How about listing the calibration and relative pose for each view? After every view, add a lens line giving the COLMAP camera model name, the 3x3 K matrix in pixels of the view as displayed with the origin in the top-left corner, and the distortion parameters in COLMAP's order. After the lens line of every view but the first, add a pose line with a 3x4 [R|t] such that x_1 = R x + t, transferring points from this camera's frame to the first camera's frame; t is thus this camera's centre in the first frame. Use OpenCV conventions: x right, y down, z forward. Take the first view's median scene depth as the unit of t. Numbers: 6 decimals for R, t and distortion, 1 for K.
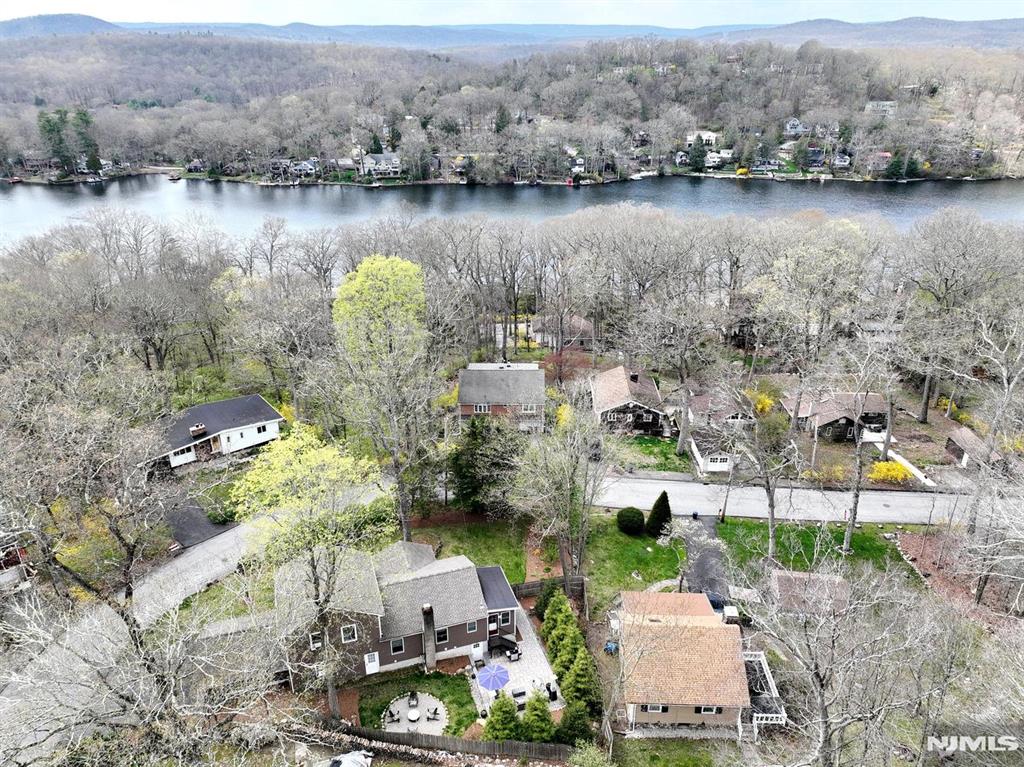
lens RADIAL K [[713.0, 0, 507.6], [0, 713.0, 388.4], [0, 0, 1]] dist [0.003631, 0.011751]
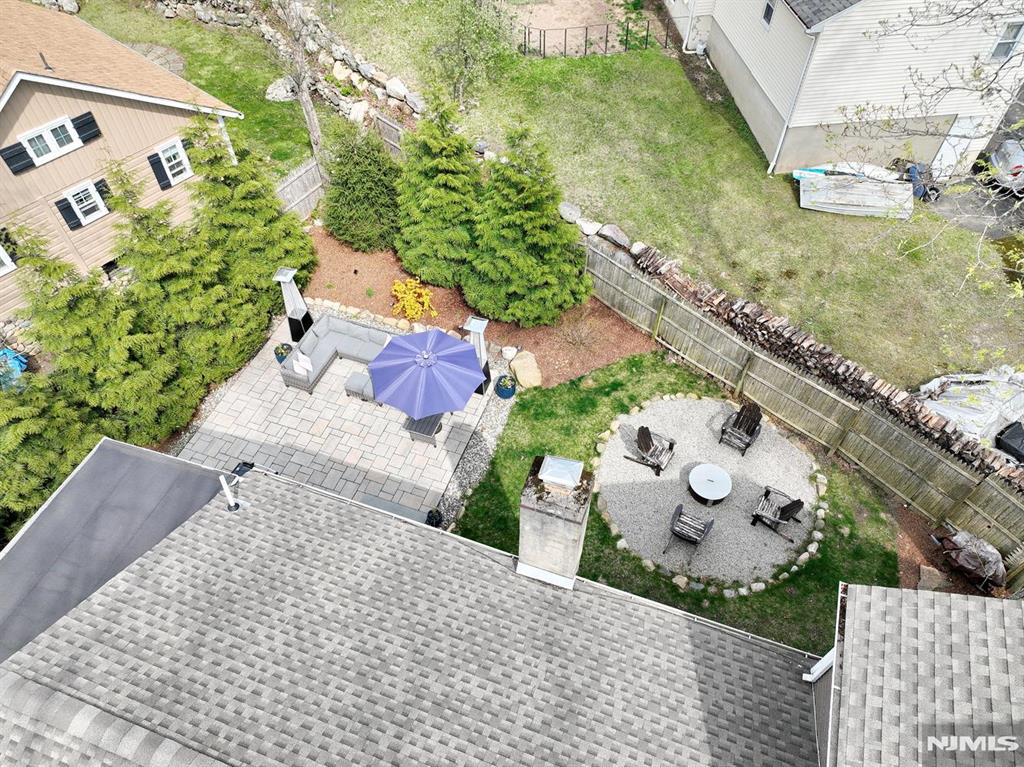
lens RADIAL K [[713.0, 0, 513.4], [0, 713.0, 382.7], [0, 0, 1]] dist [0.003631, 0.011751]
pose [[-0.789033, -0.475174, 0.389406, -0.156190], [0.273005, 0.296630, 0.915139, 0.158459], [-0.550359, 0.828384, -0.104326, 1.005000]]
